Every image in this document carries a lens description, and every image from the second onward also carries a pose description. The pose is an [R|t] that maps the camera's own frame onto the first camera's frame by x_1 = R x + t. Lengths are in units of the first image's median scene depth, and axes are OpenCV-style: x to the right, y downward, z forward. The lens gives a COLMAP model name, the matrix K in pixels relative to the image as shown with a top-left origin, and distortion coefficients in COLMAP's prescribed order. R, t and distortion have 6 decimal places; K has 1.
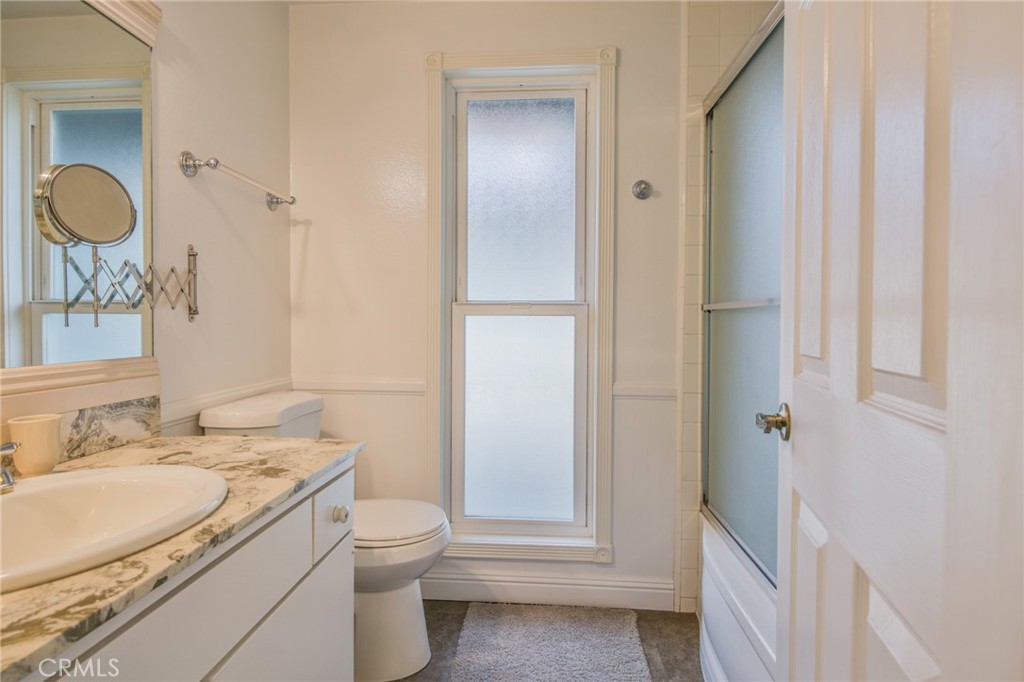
lens RADIAL K [[542.0, 0, 517.2], [0, 542.0, 335.9], [0, 0, 1]] dist [0.004702, -0.009724]
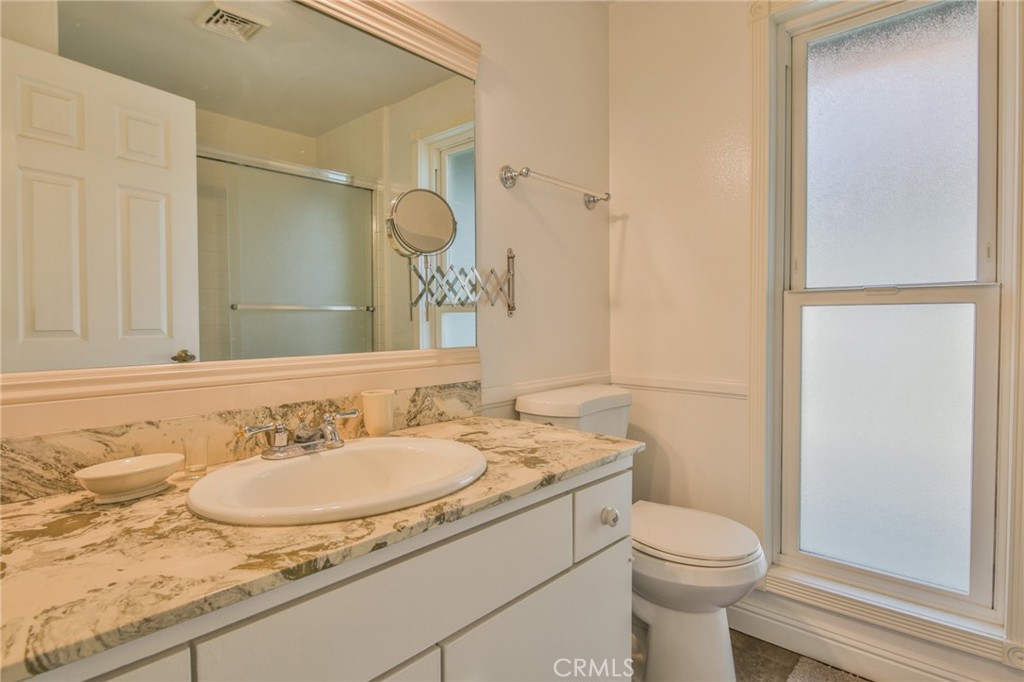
lens RADIAL K [[542.0, 0, 511.3], [0, 542.0, 336.1], [0, 0, 1]] dist [0.004702, -0.009724]
pose [[0.783209, 0.009077, -0.621693, 0.089023], [-0.005161, 0.999954, 0.008097, 0.004171], [0.621737, -0.003133, 0.783220, 0.107217]]
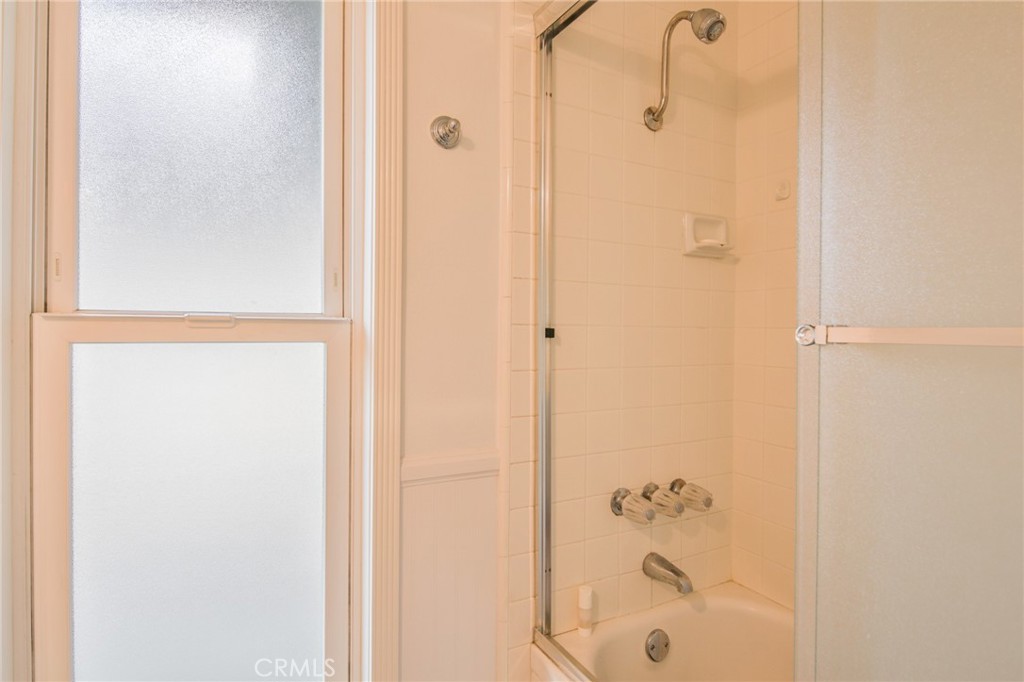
lens RADIAL K [[542.0, 0, 506.1], [0, 542.0, 334.1], [0, 0, 1]] dist [0.004702, -0.009724]
pose [[0.838927, -0.003606, 0.544232, -0.048318], [0.012378, 0.999846, -0.012455, -0.044644], [-0.544103, 0.017186, 0.838843, 0.544292]]
